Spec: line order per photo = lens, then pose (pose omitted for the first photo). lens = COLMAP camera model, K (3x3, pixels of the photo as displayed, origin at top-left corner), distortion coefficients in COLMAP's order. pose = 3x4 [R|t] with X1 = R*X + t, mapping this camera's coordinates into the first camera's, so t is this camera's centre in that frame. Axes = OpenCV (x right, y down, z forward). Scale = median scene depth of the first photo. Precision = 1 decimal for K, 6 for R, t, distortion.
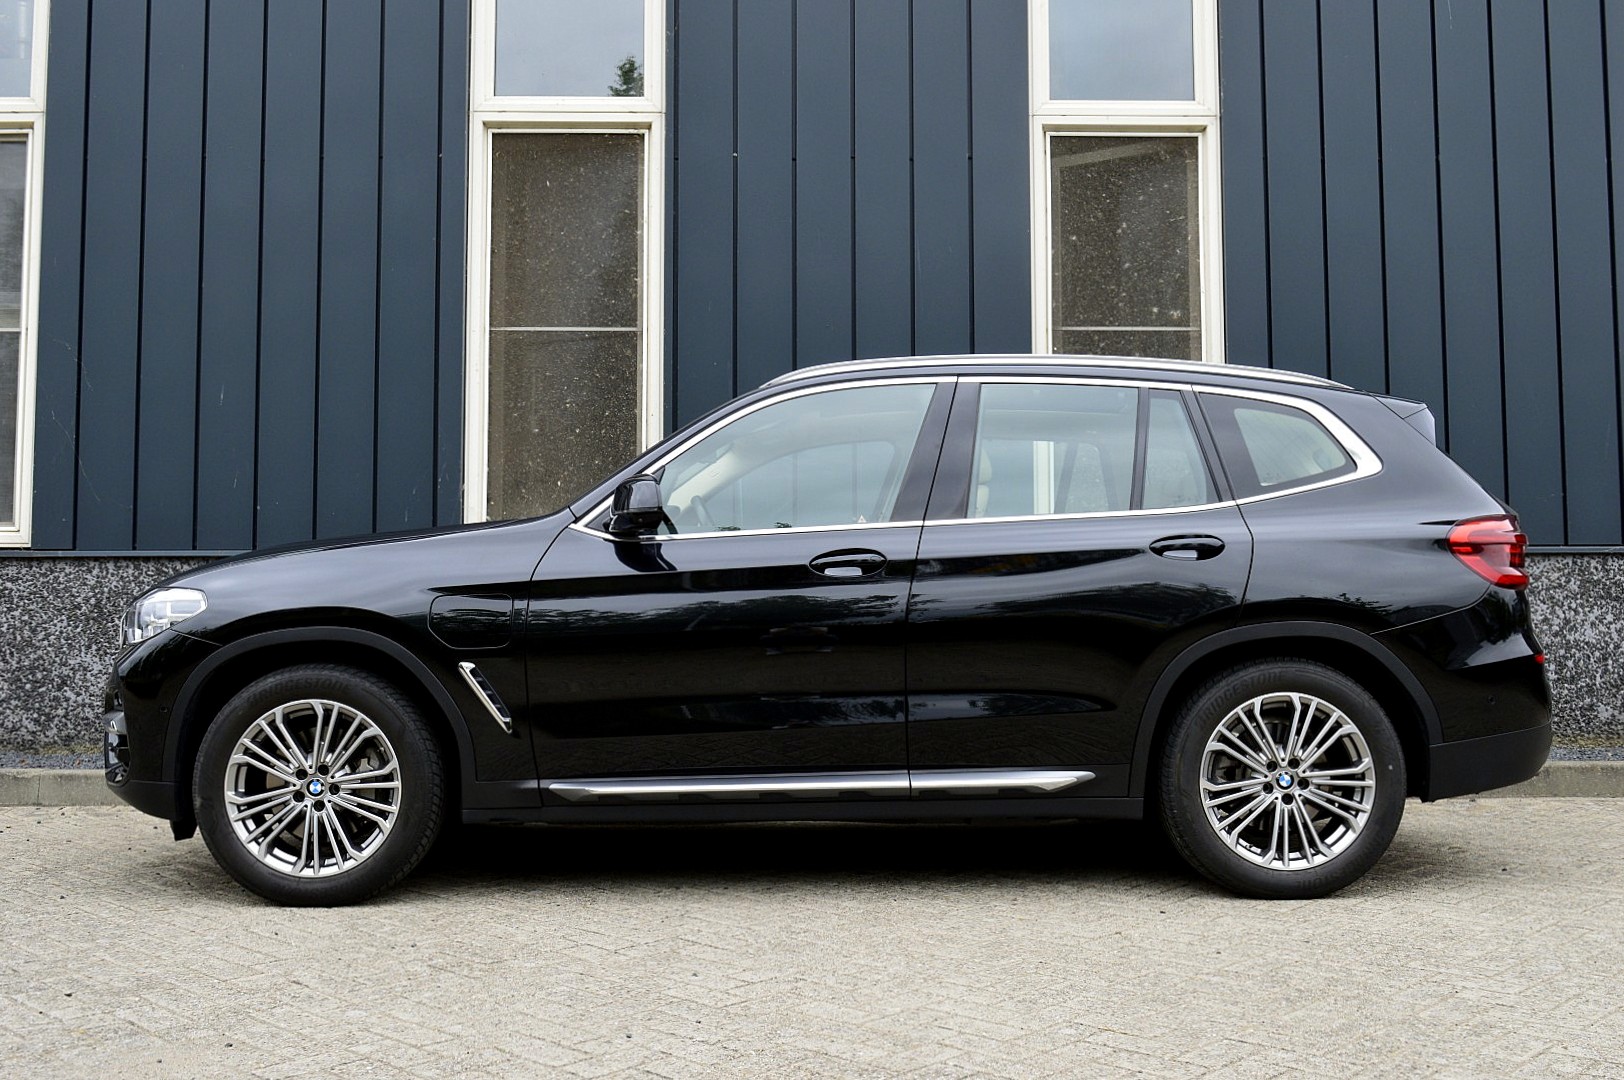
lens RADIAL K [[1669.8, 0, 812.0], [0, 1669.8, 540.0], [0, 0, 1]] dist [-0.029706, -0.003146]
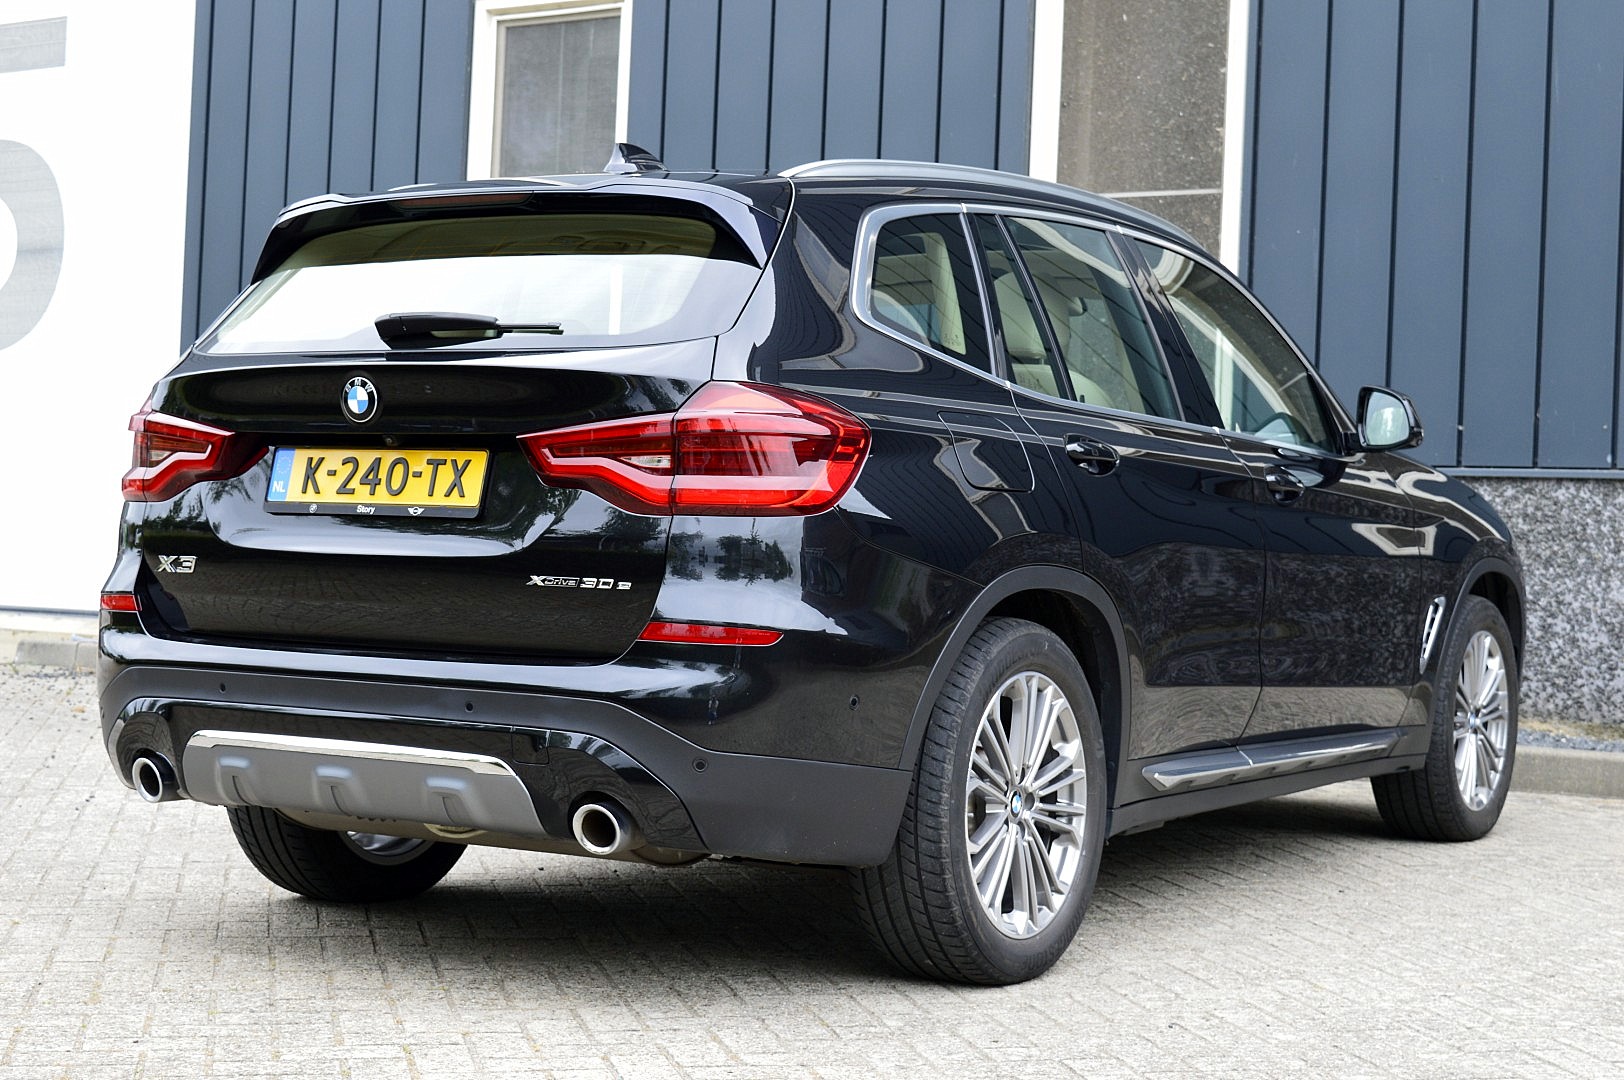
lens RADIAL K [[2561.5, 0, 812.0], [0, 2561.5, 540.0], [0, 0, 1]] dist [0.017261, 0.031313]
pose [[0.832909, 0.031536, -0.552511, 0.424553], [-0.009364, 0.999035, 0.042906, -0.008188], [0.553331, -0.030563, 0.832401, -0.153586]]
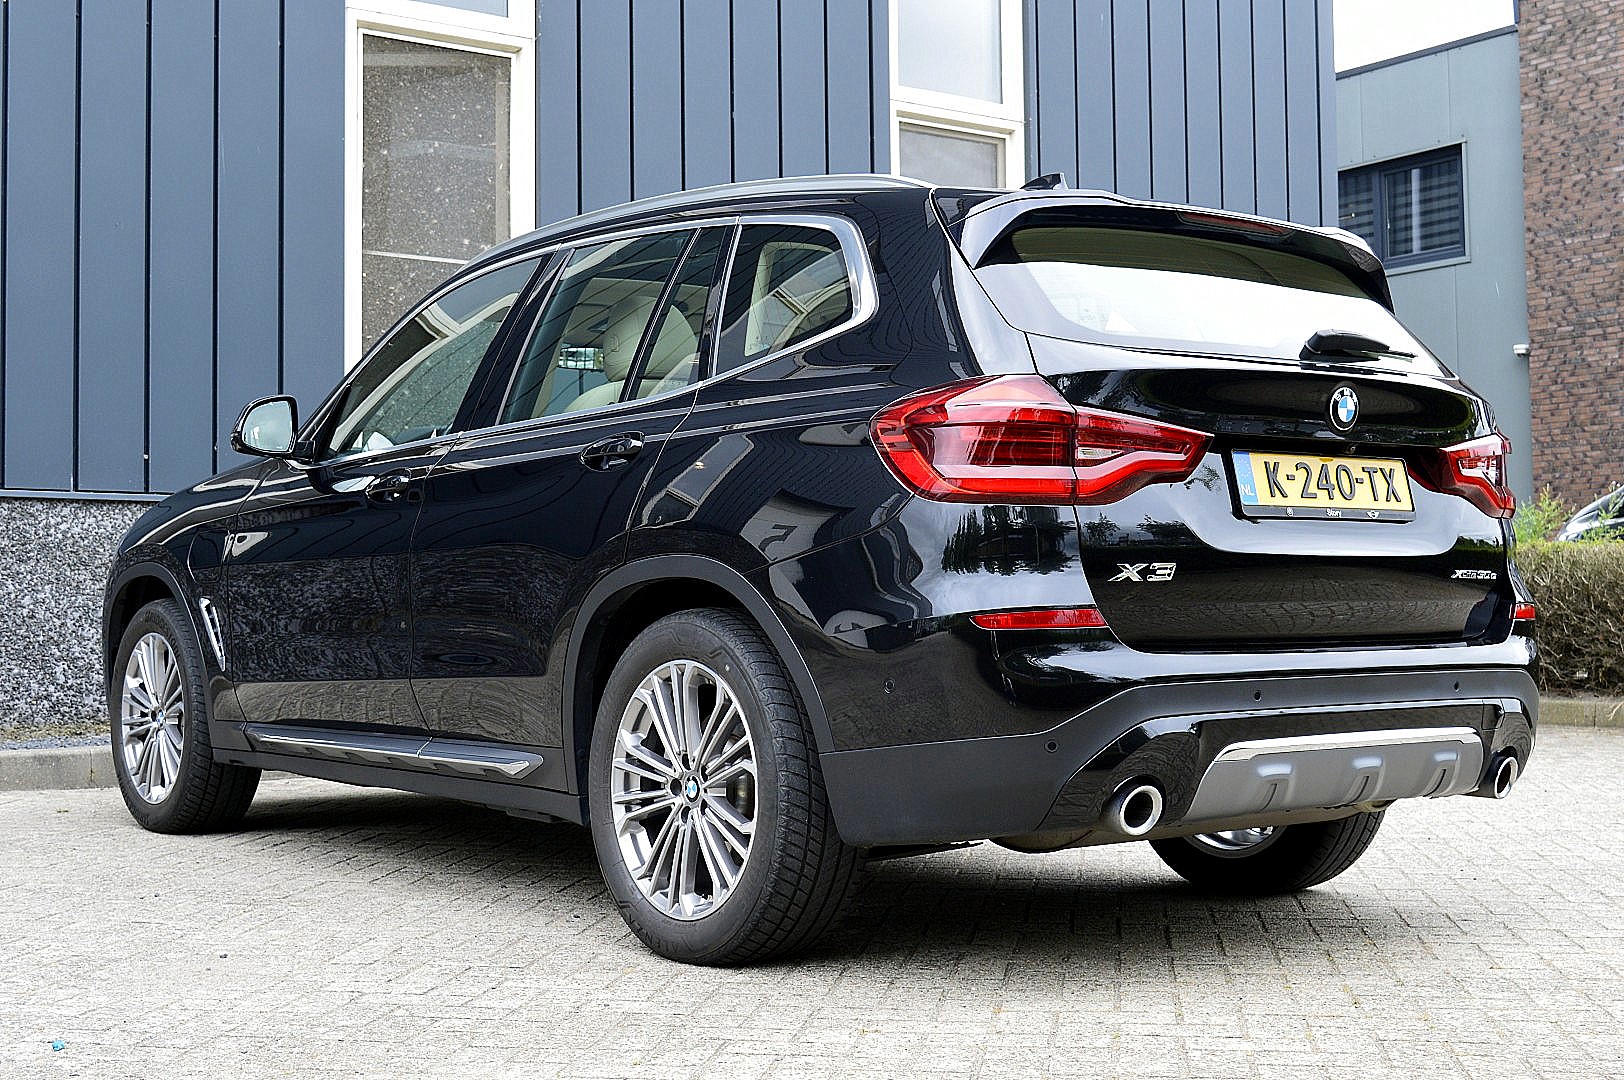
lens RADIAL K [[2169.5, 0, 812.0], [0, 2169.5, 540.0], [0, 0, 1]] dist [-0.002754, -0.020053]
pose [[0.808651, 0.017173, 0.588038, -0.338409], [-0.023806, 0.999710, 0.003542, 0.016773], [-0.587807, -0.016863, 0.808826, -0.076322]]
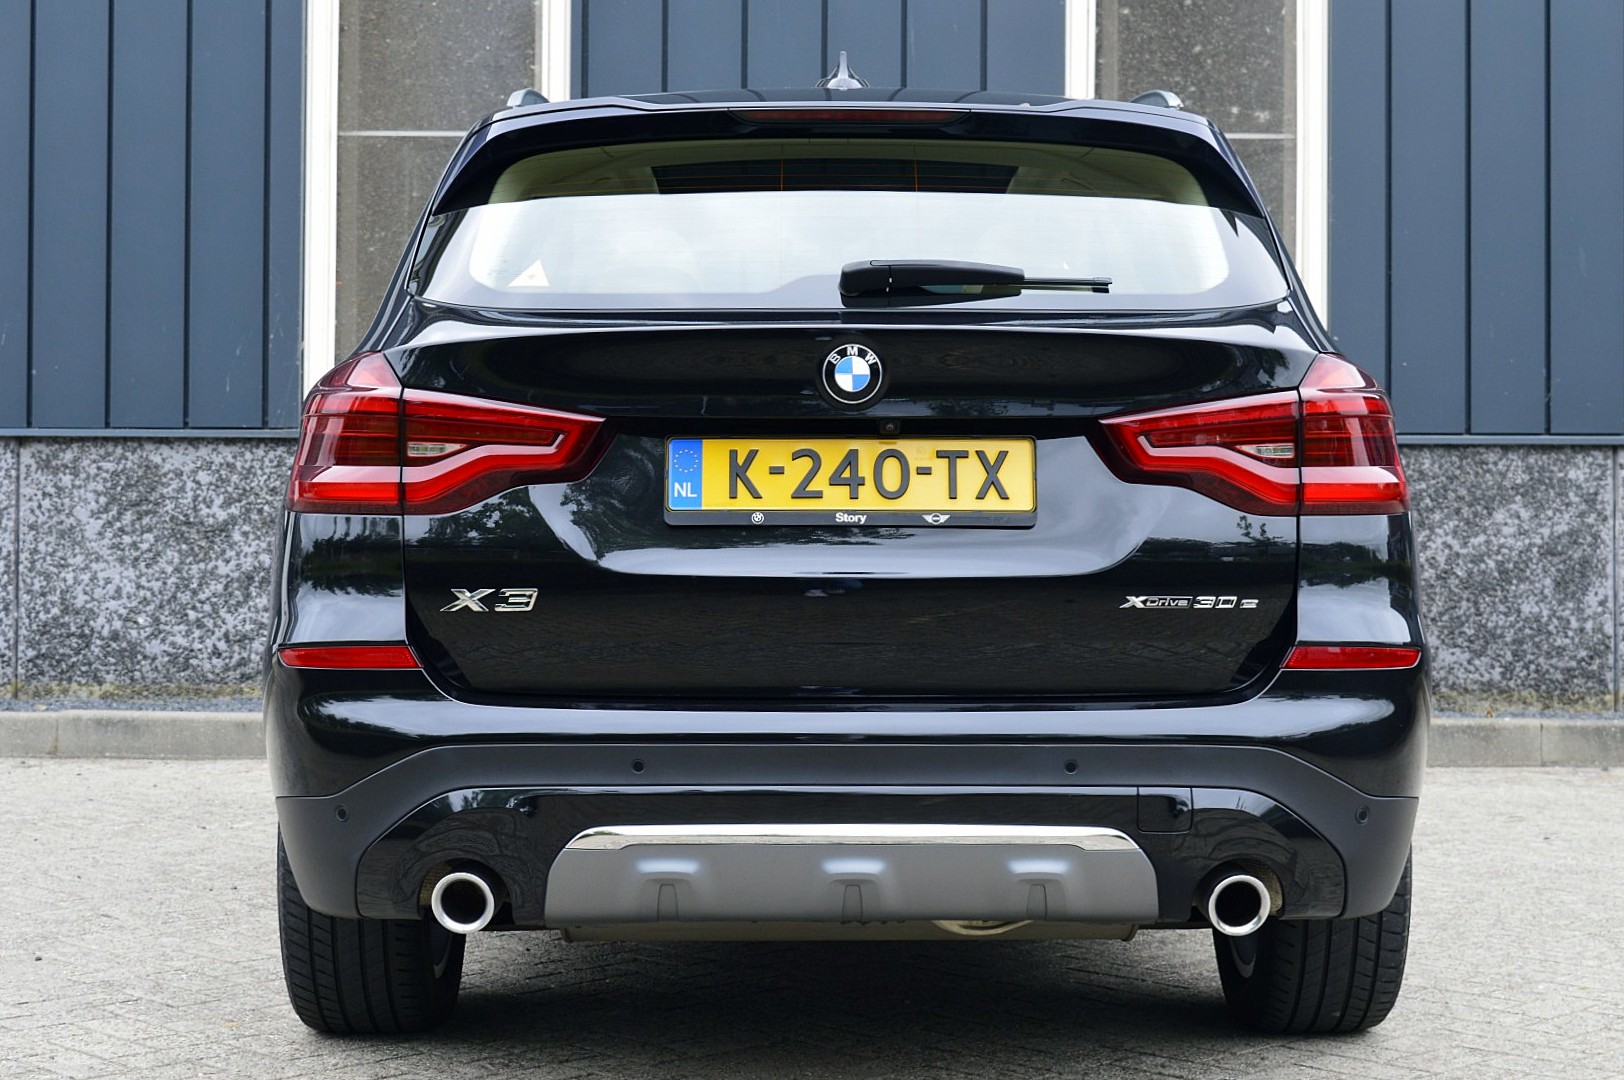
lens RADIAL K [[2632.2, 0, 812.0], [0, 2632.2, 540.0], [0, 0, 1]] dist [-0.020717, -0.091142]
pose [[0.999720, 0.006882, -0.022654, 0.046437], [-0.005648, 0.998520, 0.054088, -0.009871], [0.022993, -0.053945, 0.998279, -0.177397]]
